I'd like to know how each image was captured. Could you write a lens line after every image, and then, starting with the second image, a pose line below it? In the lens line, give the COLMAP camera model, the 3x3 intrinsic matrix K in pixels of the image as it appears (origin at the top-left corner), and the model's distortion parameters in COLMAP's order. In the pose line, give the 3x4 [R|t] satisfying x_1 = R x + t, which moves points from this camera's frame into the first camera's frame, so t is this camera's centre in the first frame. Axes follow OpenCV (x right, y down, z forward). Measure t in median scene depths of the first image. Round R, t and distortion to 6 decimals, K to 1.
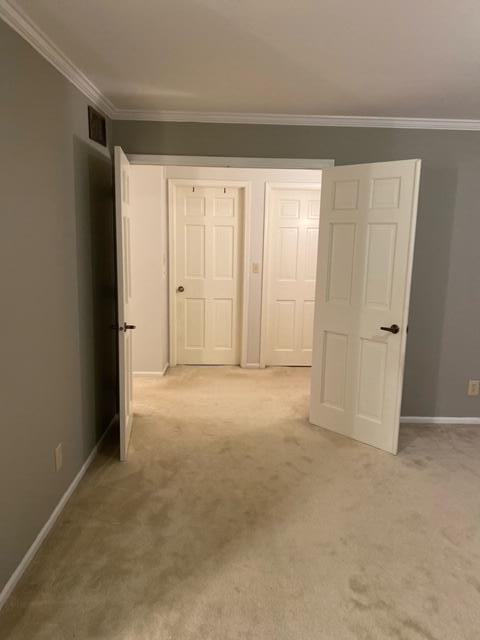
lens RADIAL K [[495.9, 0, 240.4], [0, 495.9, 320.4], [0, 0, 1]] dist [0.009333, -0.023607]
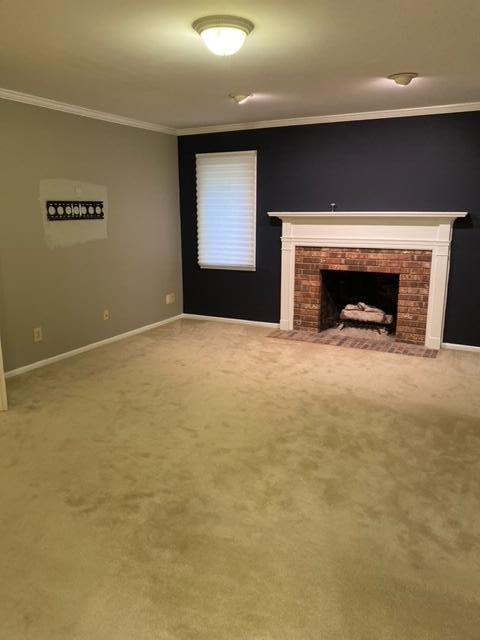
lens RADIAL K [[495.9, 0, 240.9], [0, 495.9, 320.0], [0, 0, 1]] dist [0.009333, -0.023607]
pose [[0.477582, -0.222340, 0.849988, -0.326499], [0.161696, 0.973167, 0.163709, -0.010363], [-0.863579, 0.059255, 0.500719, 0.029546]]
